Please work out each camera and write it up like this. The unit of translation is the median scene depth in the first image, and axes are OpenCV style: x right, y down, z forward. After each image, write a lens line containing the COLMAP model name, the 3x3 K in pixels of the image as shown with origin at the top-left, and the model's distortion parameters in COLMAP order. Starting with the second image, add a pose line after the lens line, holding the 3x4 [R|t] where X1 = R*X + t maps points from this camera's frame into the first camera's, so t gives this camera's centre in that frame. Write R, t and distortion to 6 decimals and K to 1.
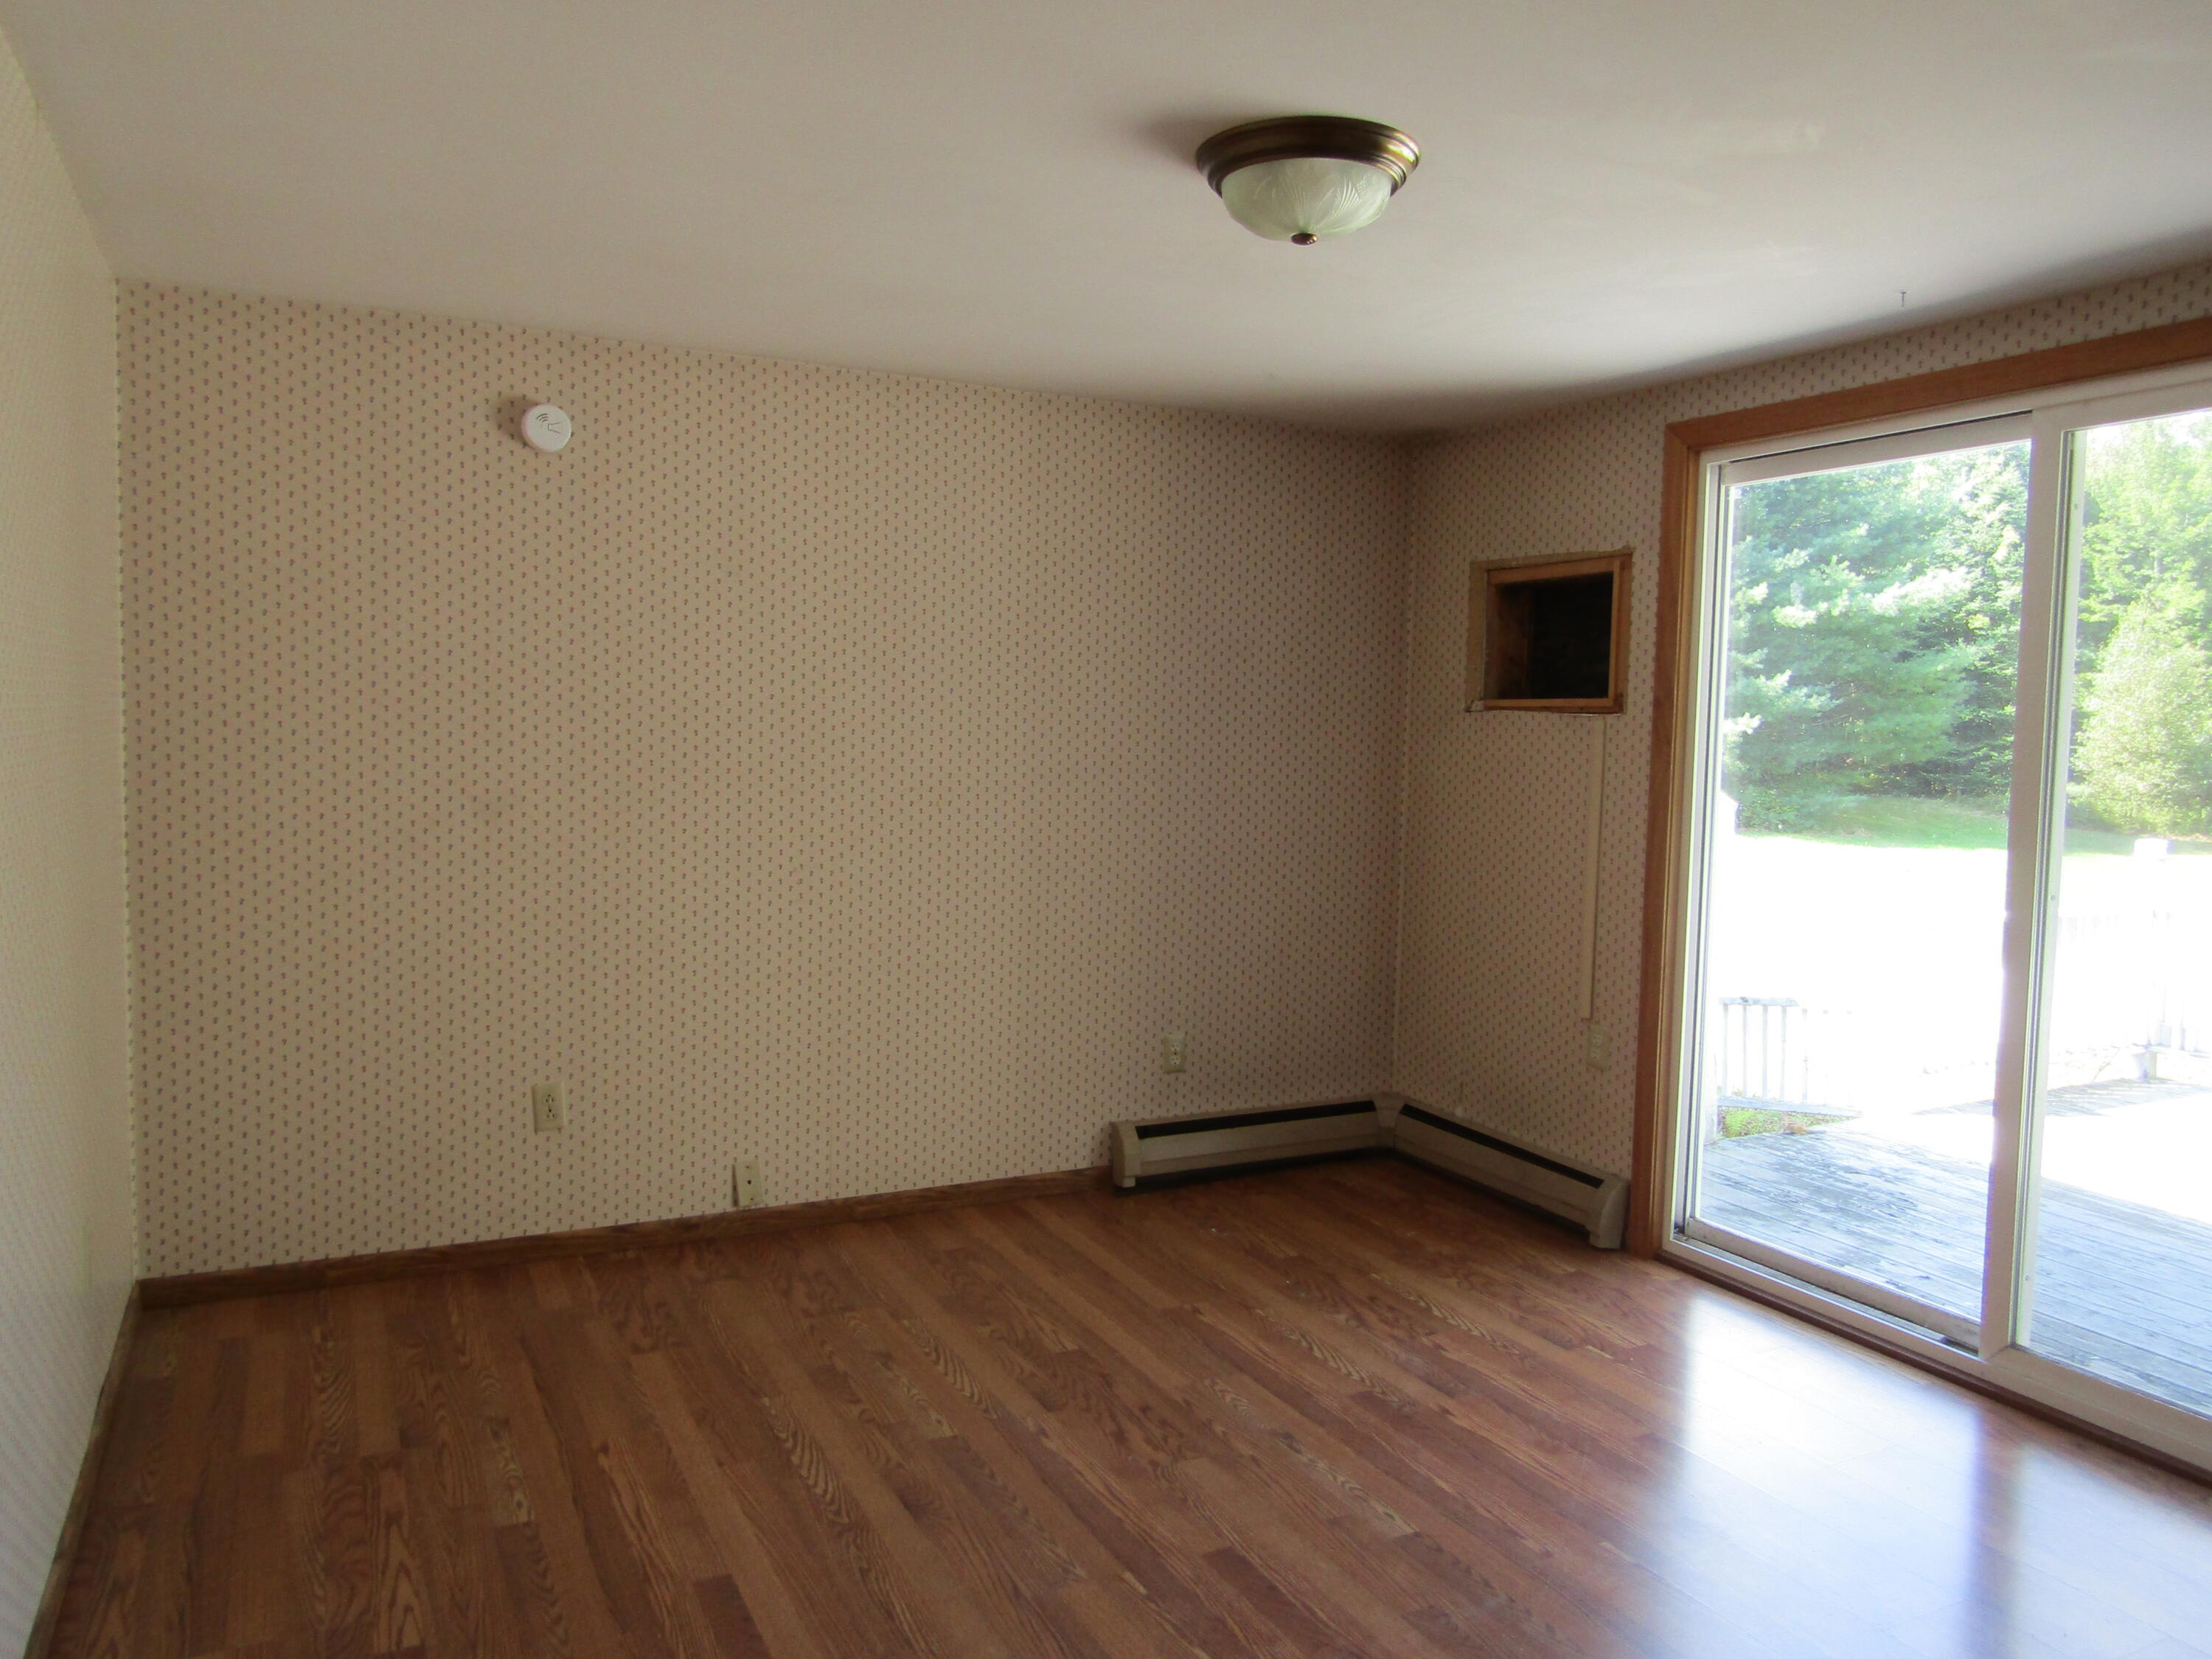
lens RADIAL K [[1558.7, 0, 1106.0], [0, 1558.7, 829.5], [0, 0, 1]] dist [-0.022932, 0.008264]
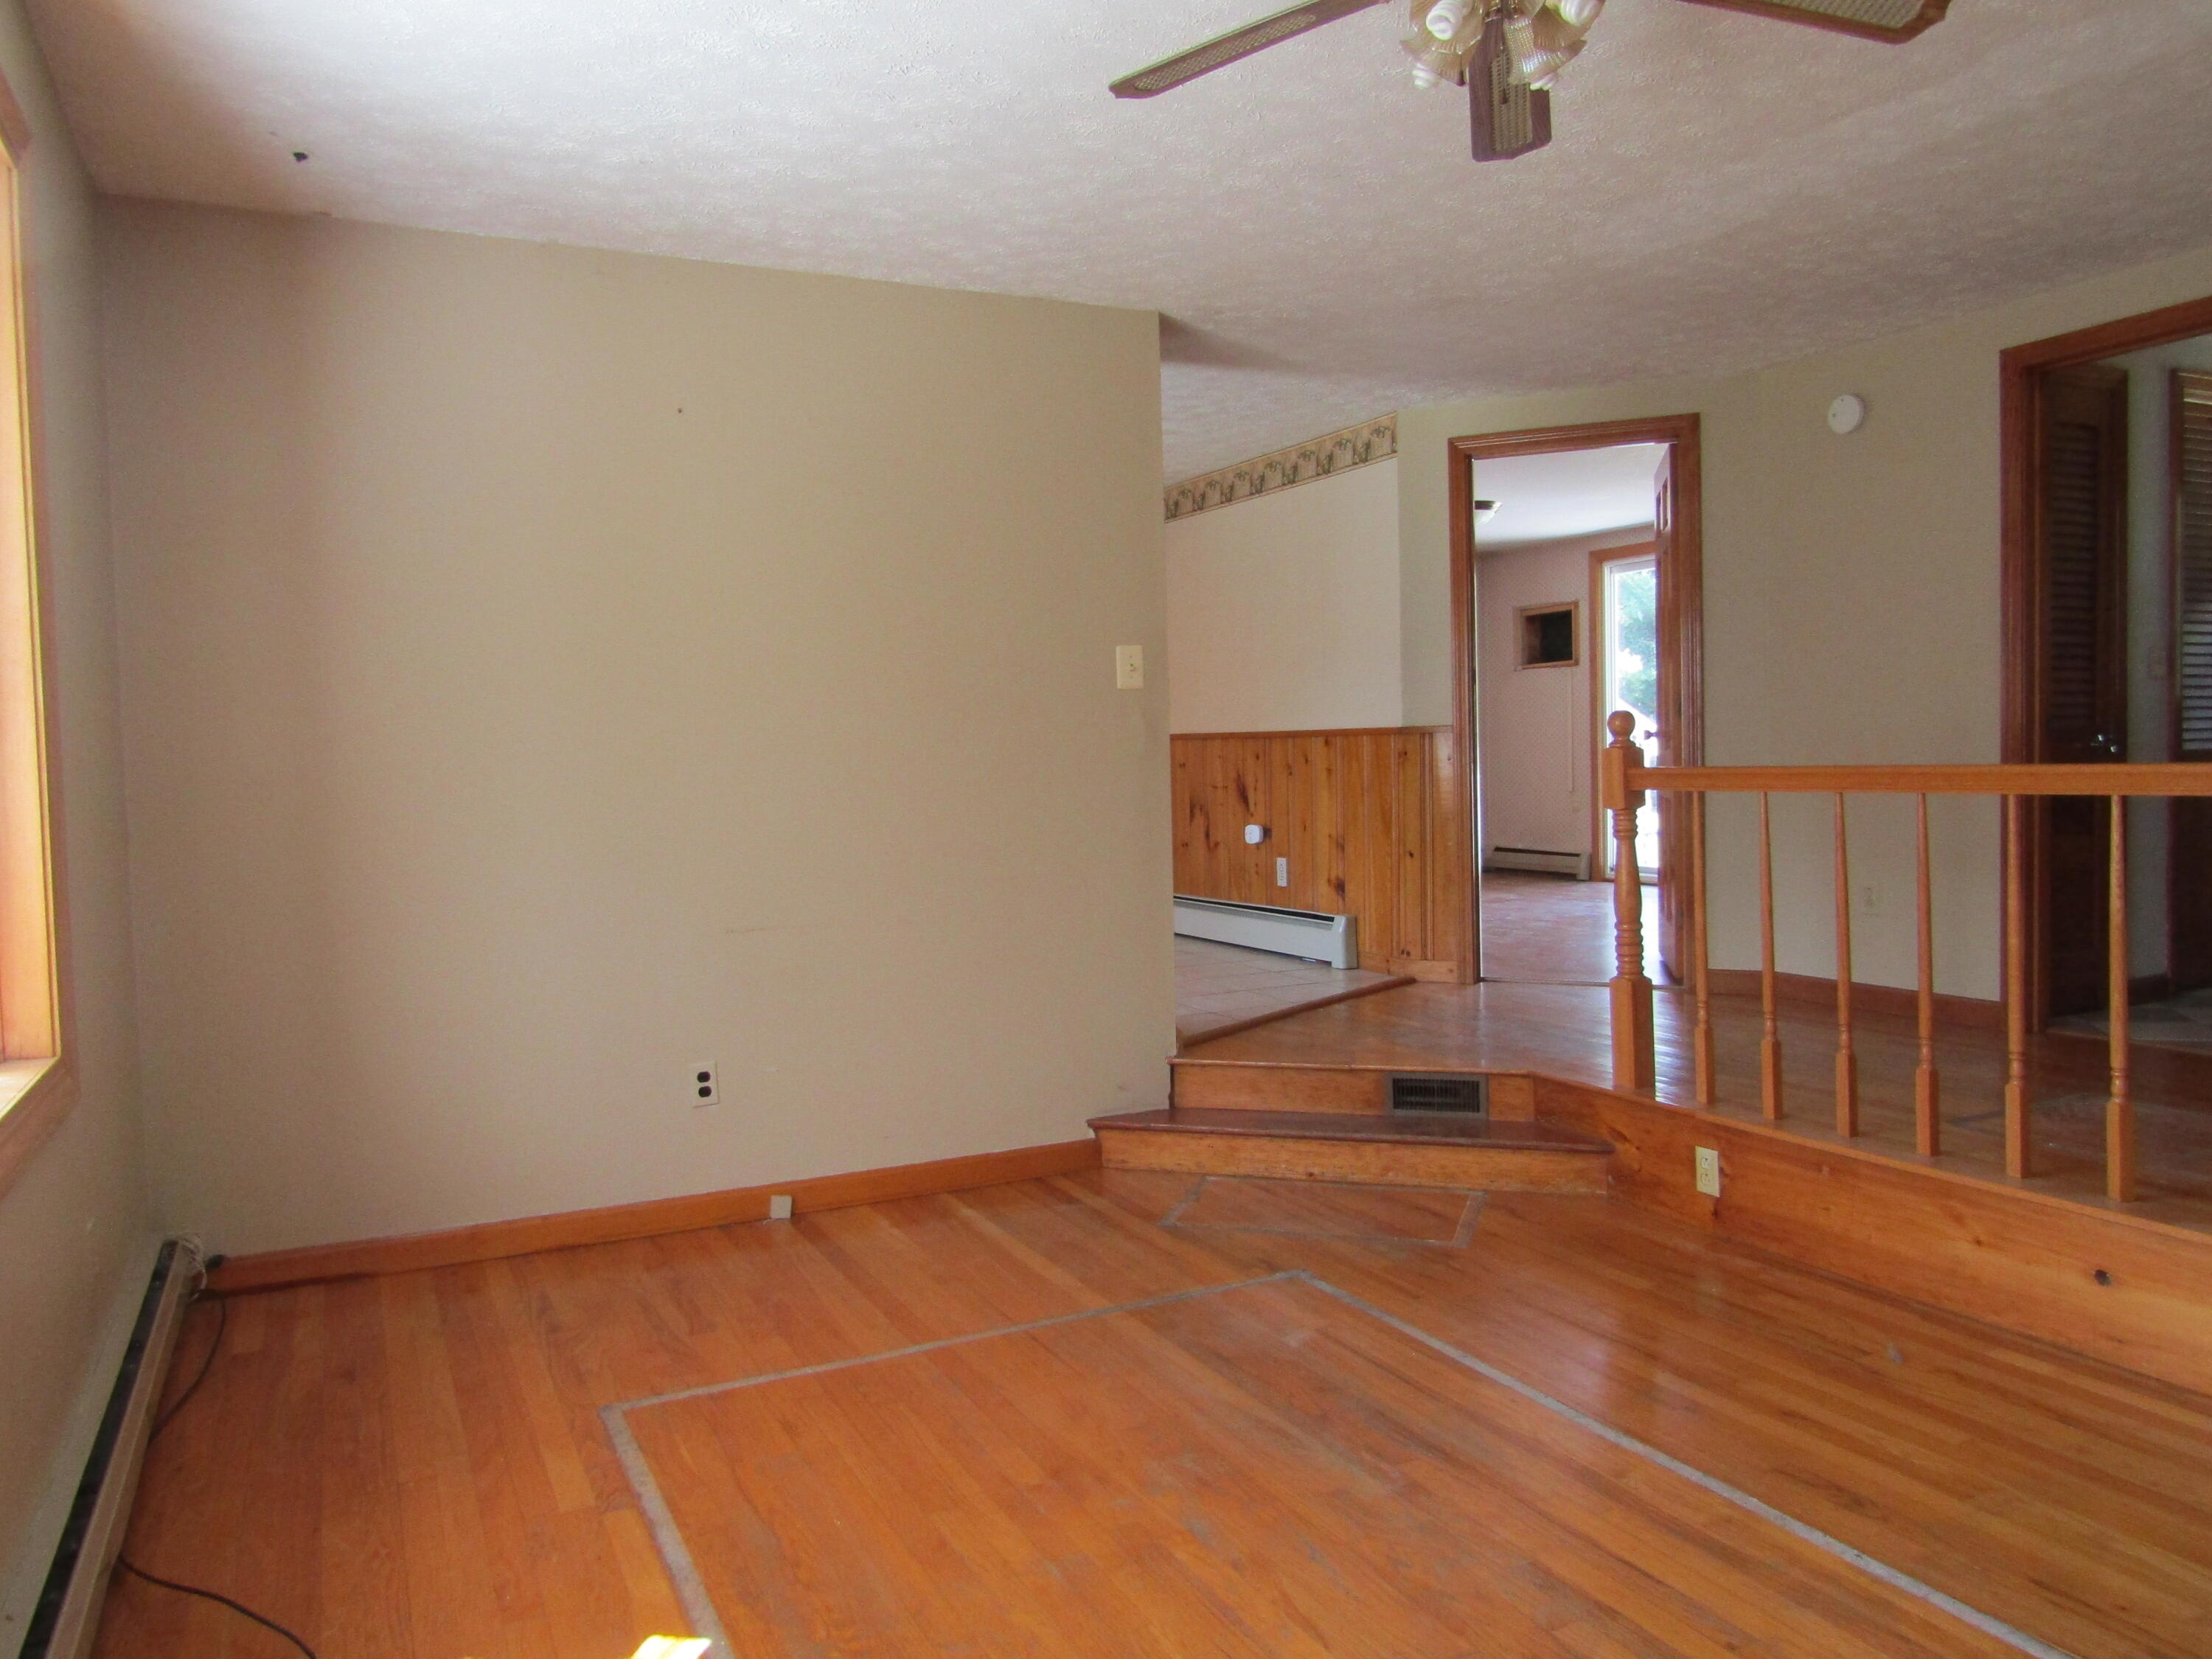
lens RADIAL K [[1558.7, 0, 1106.0], [0, 1558.7, 829.5], [0, 0, 1]] dist [-0.022932, 0.008264]
pose [[0.998830, -0.045478, -0.016460, -0.393689], [0.045099, 0.998725, -0.022692, 0.208849], [0.017471, 0.021923, 0.999607, -1.493808]]
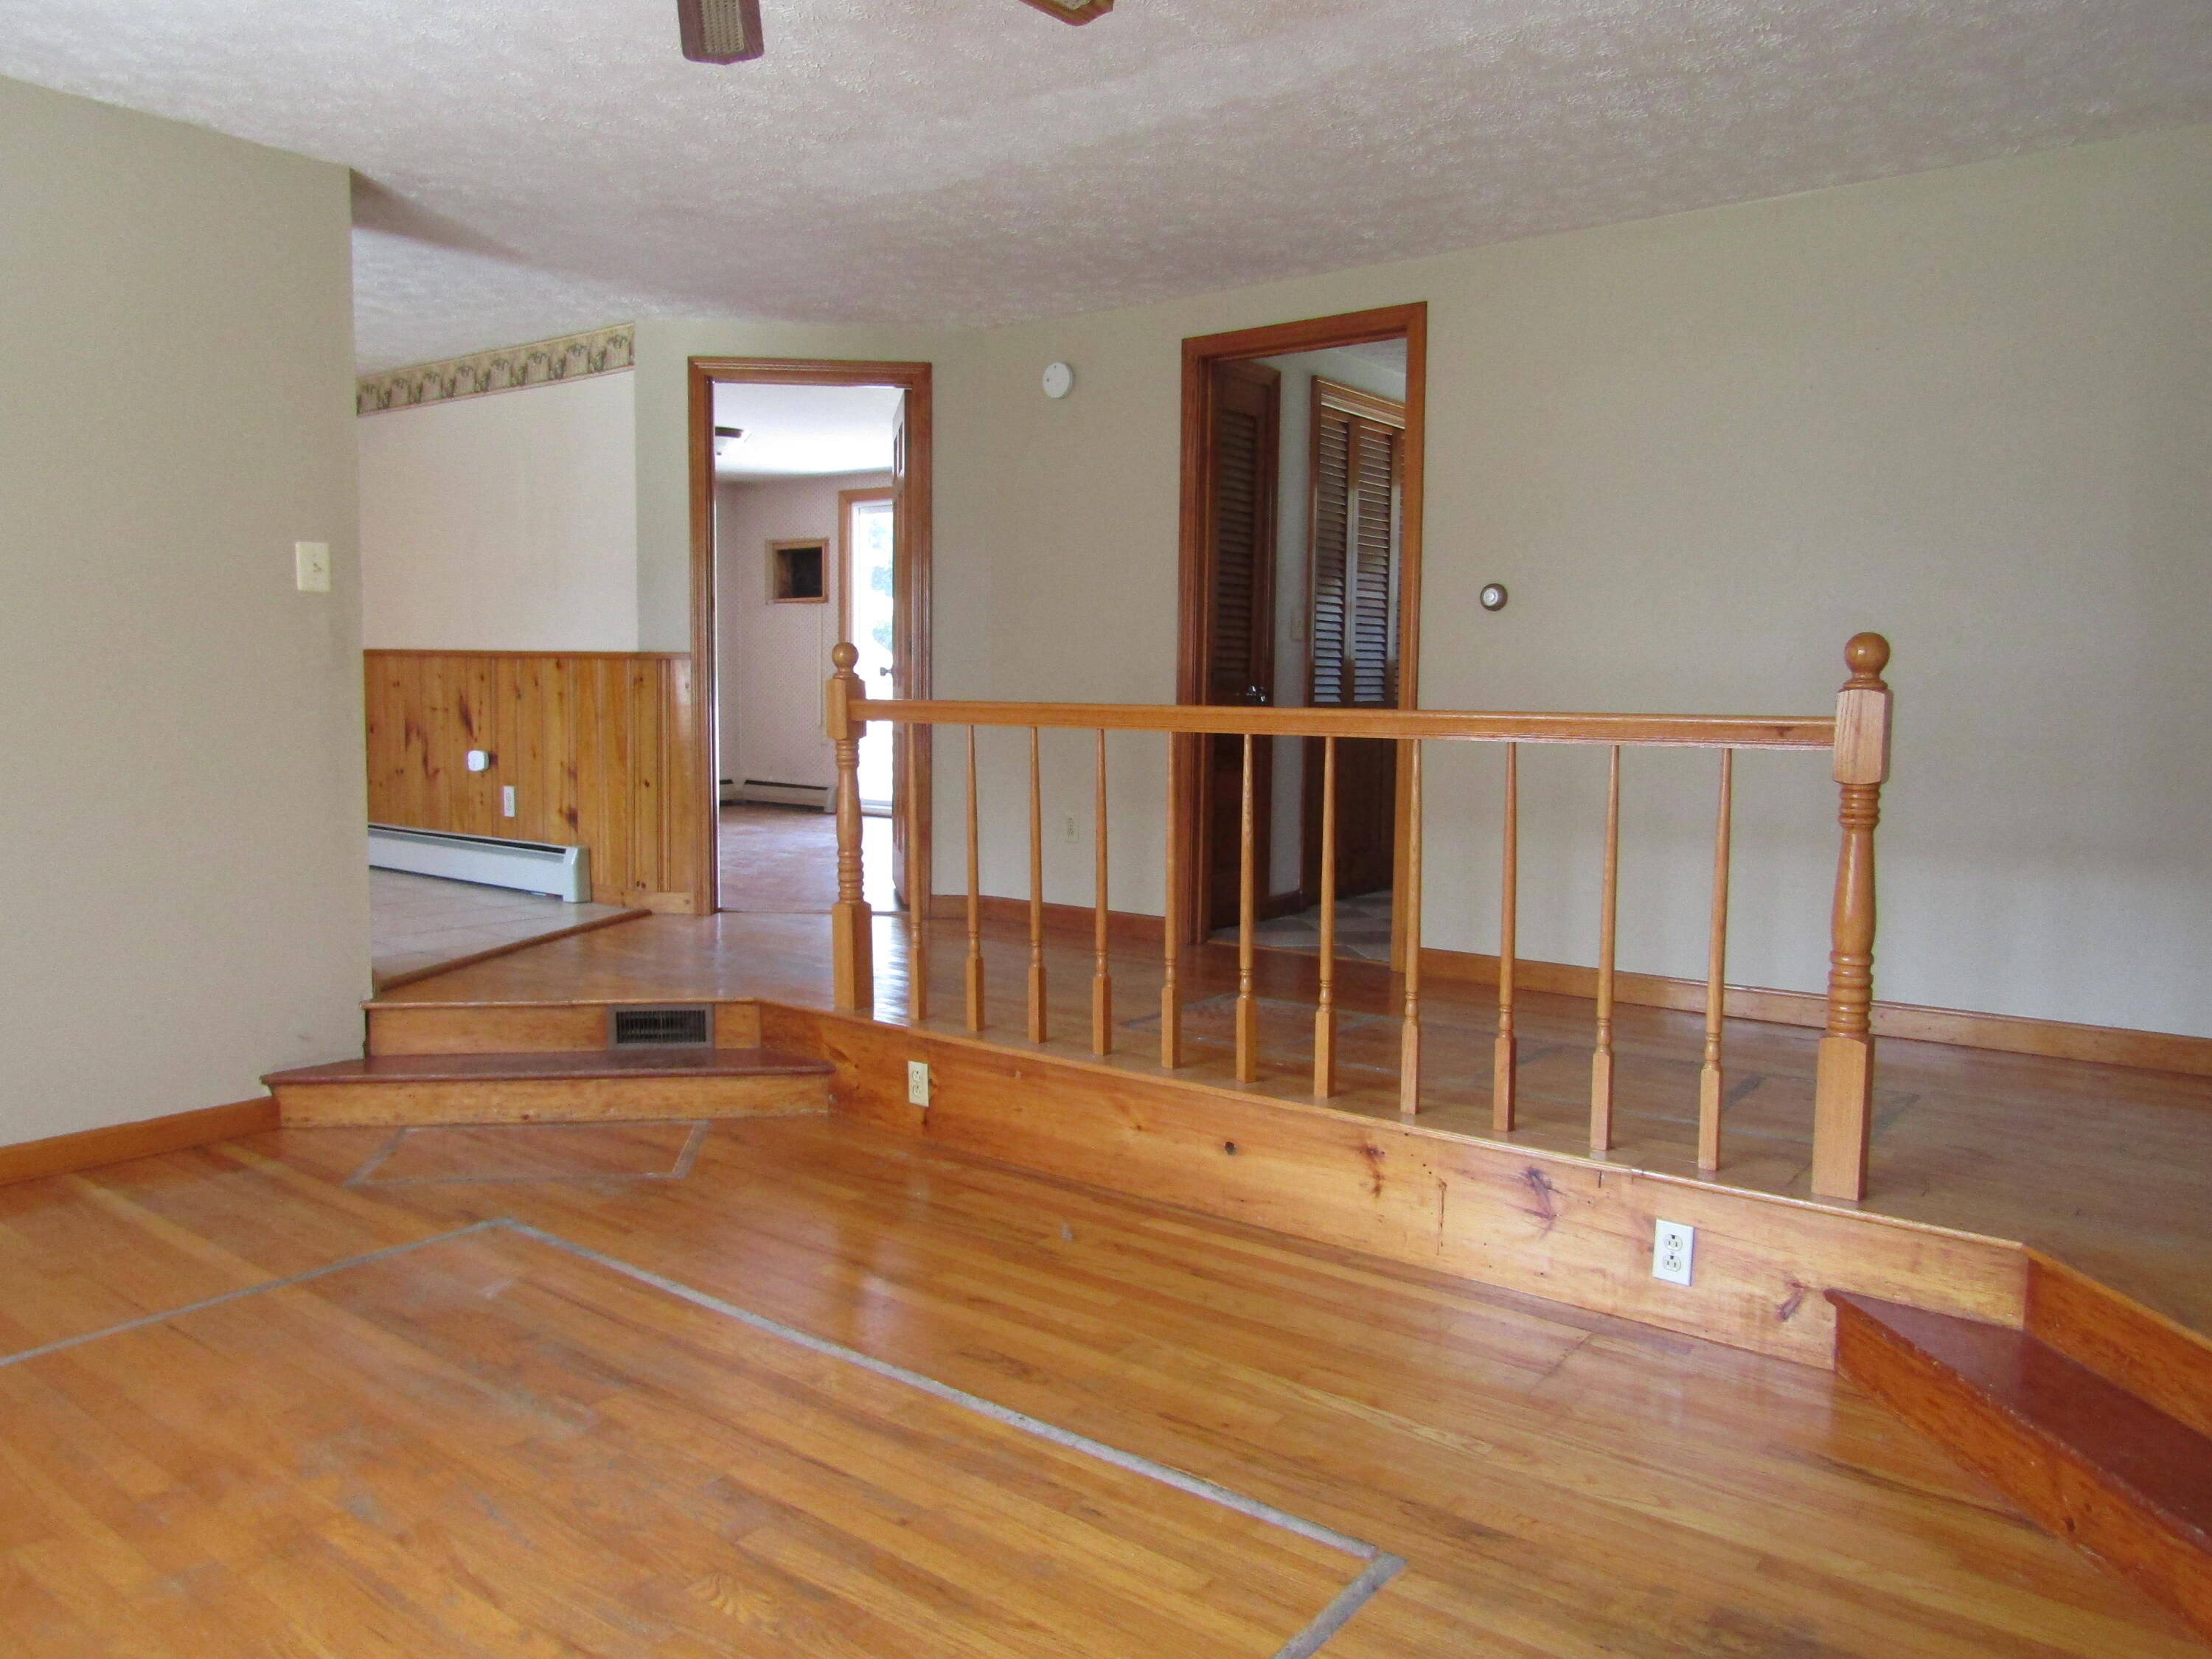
lens RADIAL K [[1558.7, 0, 1106.0], [0, 1558.7, 829.5], [0, 0, 1]] dist [-0.022932, 0.008264]
pose [[0.901042, -0.047000, 0.431179, -0.371115], [0.034077, 0.998710, 0.037653, 0.214206], [-0.432392, -0.019234, 0.901481, -1.491635]]
